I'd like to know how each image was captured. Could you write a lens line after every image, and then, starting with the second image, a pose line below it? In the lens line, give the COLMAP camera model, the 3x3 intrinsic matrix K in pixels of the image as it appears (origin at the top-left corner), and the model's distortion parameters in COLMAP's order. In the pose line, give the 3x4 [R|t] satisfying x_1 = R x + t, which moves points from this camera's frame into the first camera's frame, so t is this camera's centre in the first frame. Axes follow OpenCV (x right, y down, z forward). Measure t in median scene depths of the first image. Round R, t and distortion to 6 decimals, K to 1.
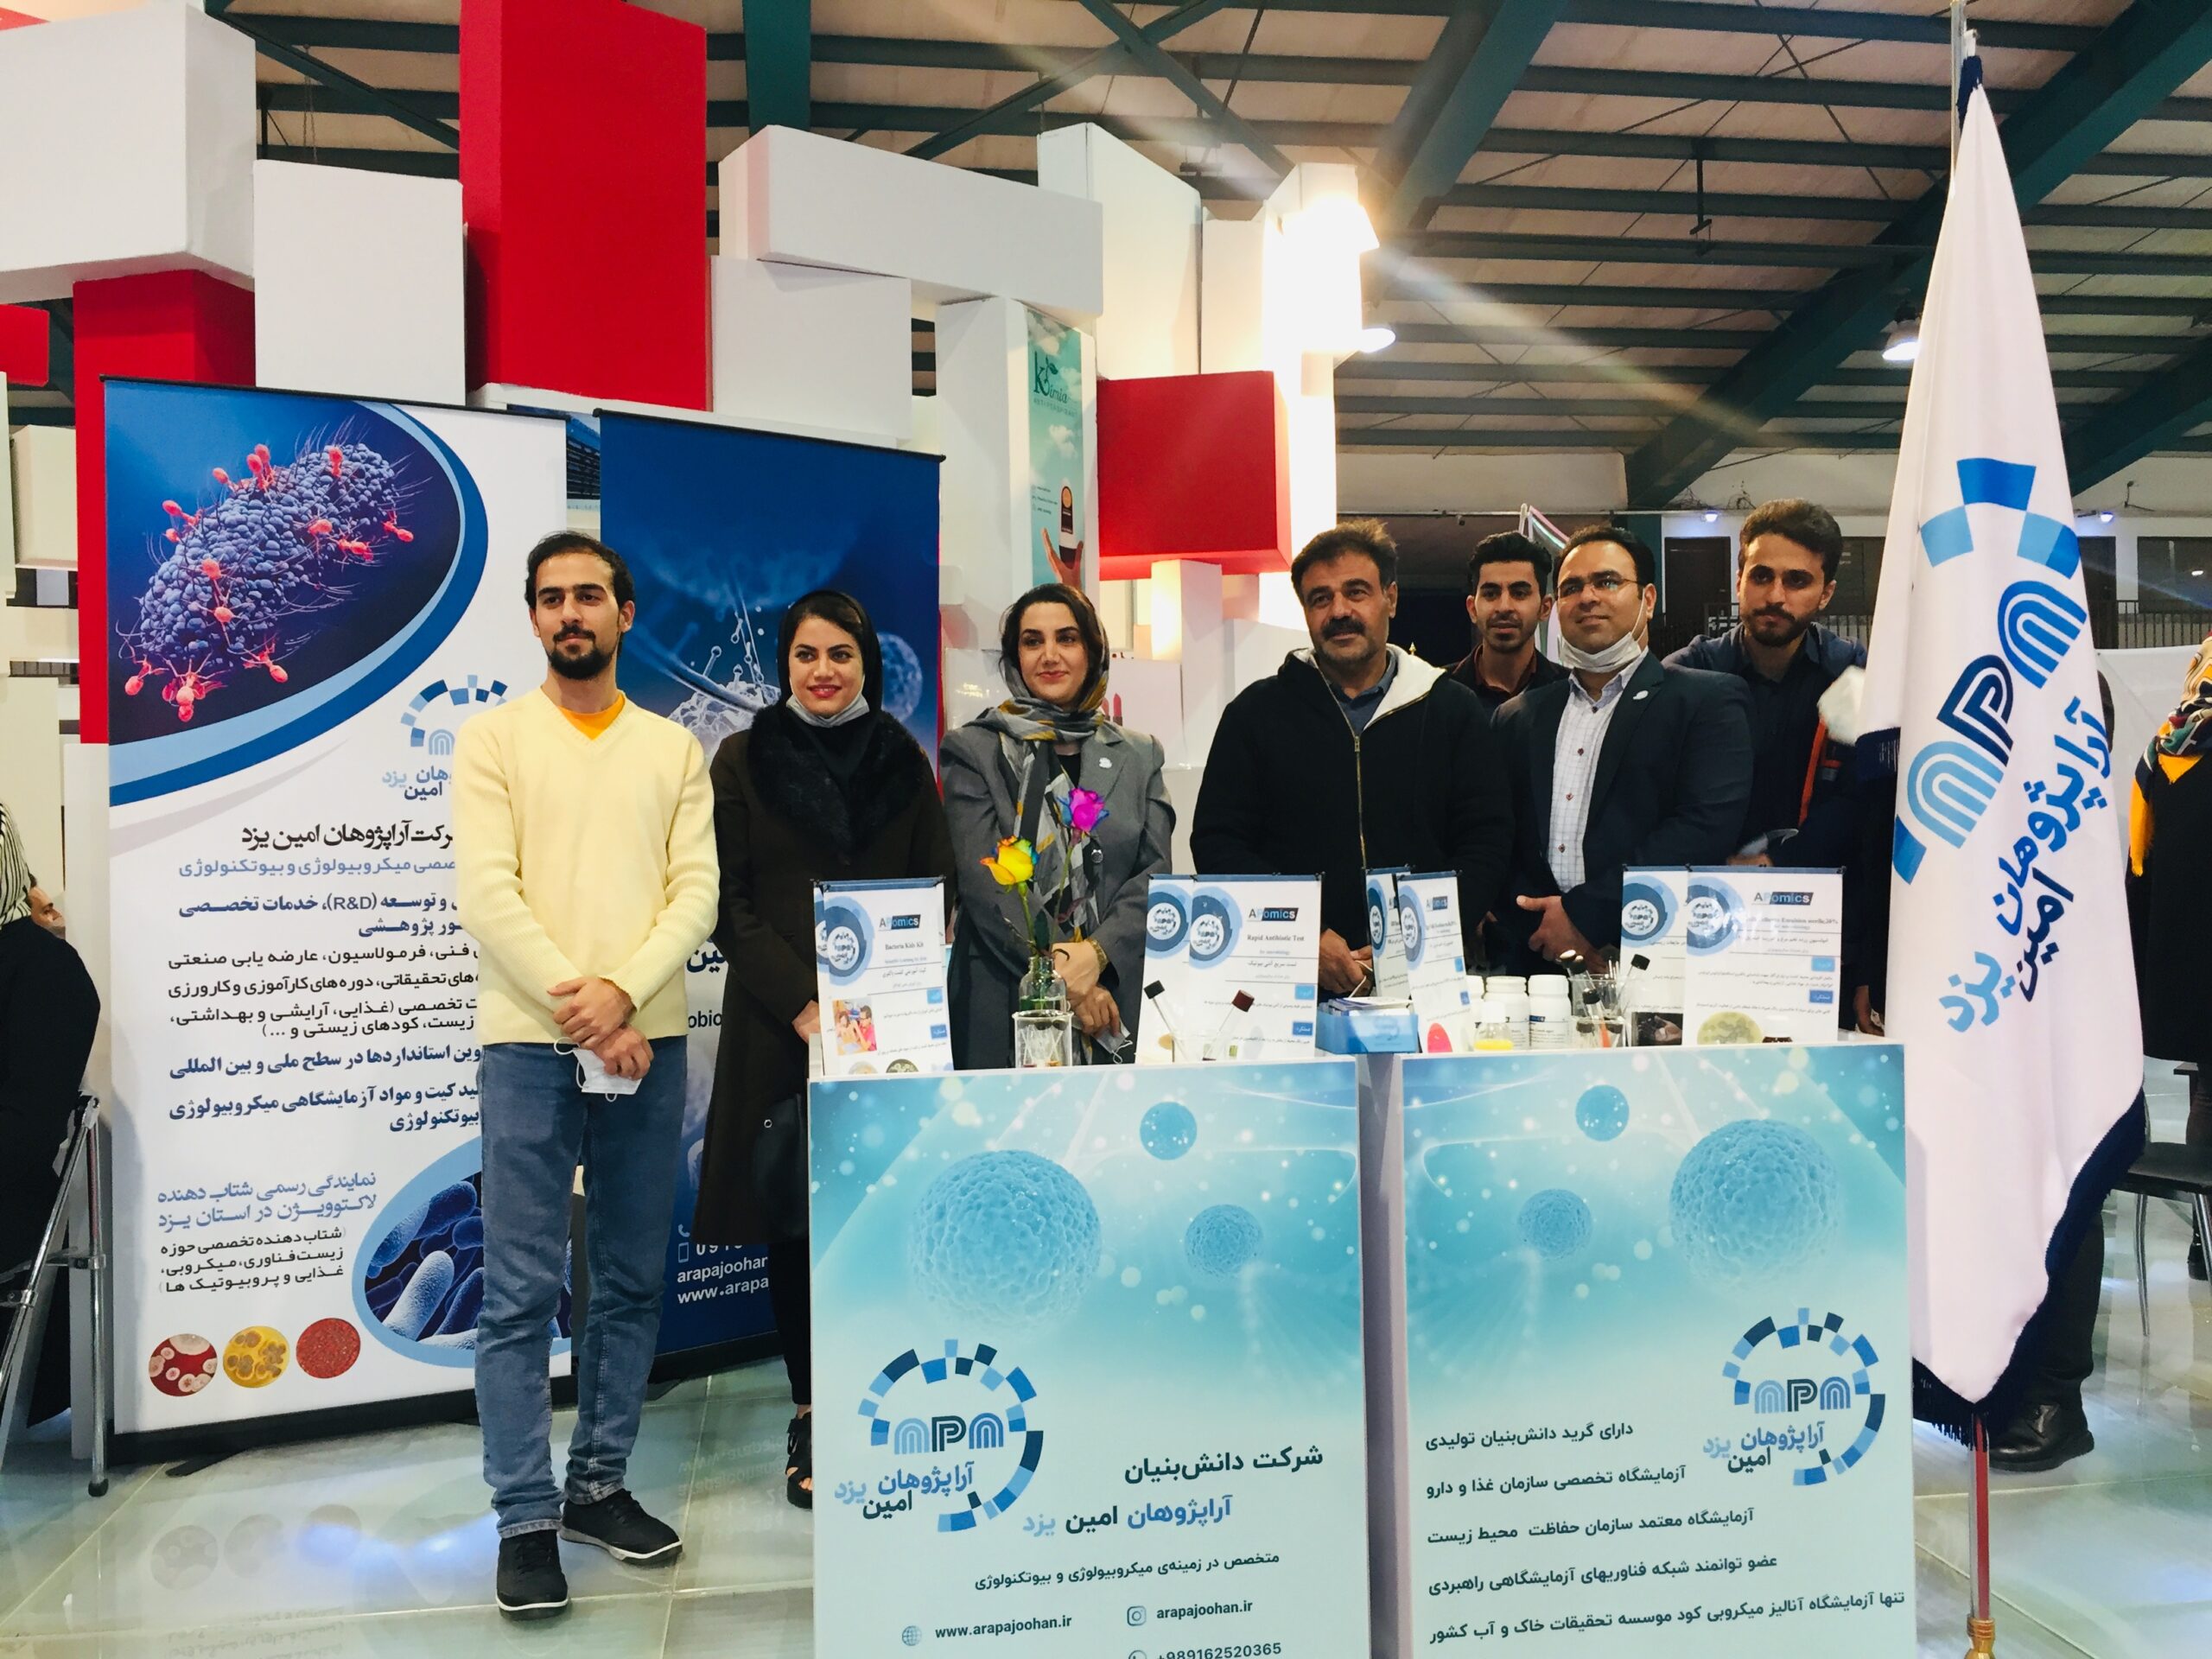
lens RADIAL K [[1862.5, 0, 1112.2], [0, 1862.5, 832.8], [0, 0, 1]] dist [0.028559, -0.134839]
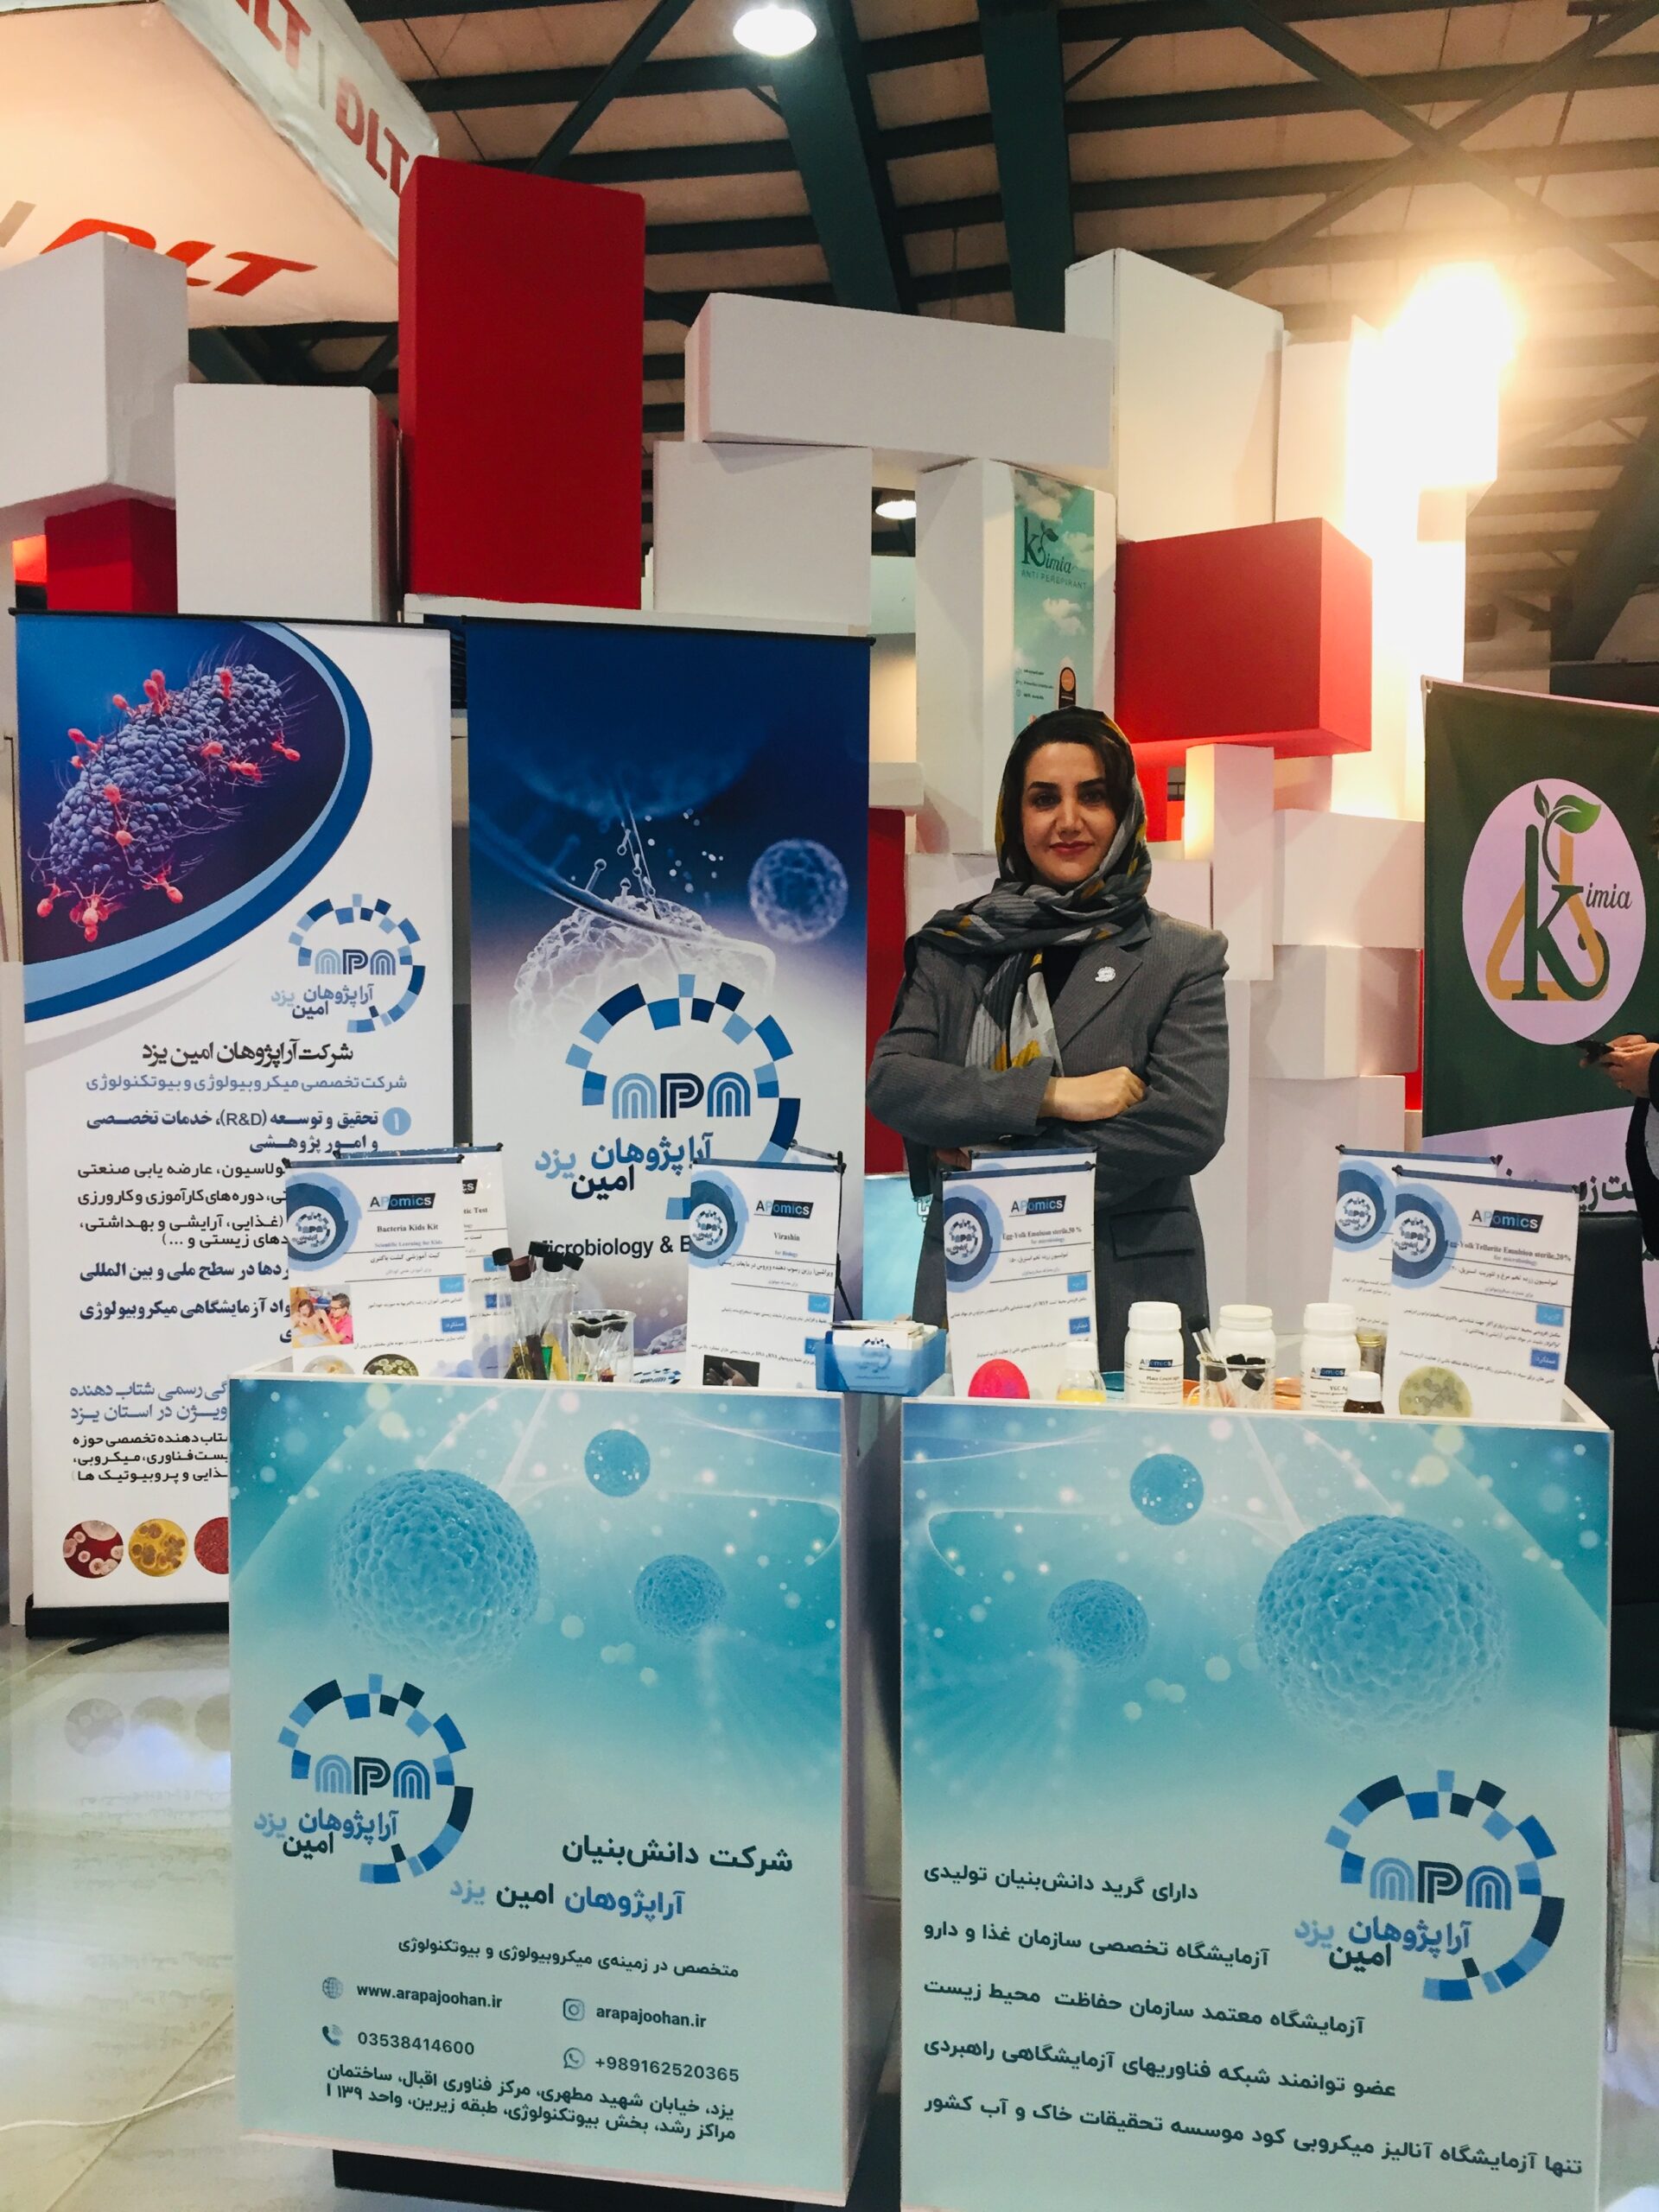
lens RADIAL K [[1874.4, 0, 836.0], [0, 1874.4, 1117.7], [0, 0, 1]] dist [-0.044013, 0.080743]
pose [[0.942936, 0.034482, -0.331184, 0.244501], [-0.015171, 0.998040, 0.060718, -0.031084], [0.332629, -0.052229, 0.941611, 0.147001]]
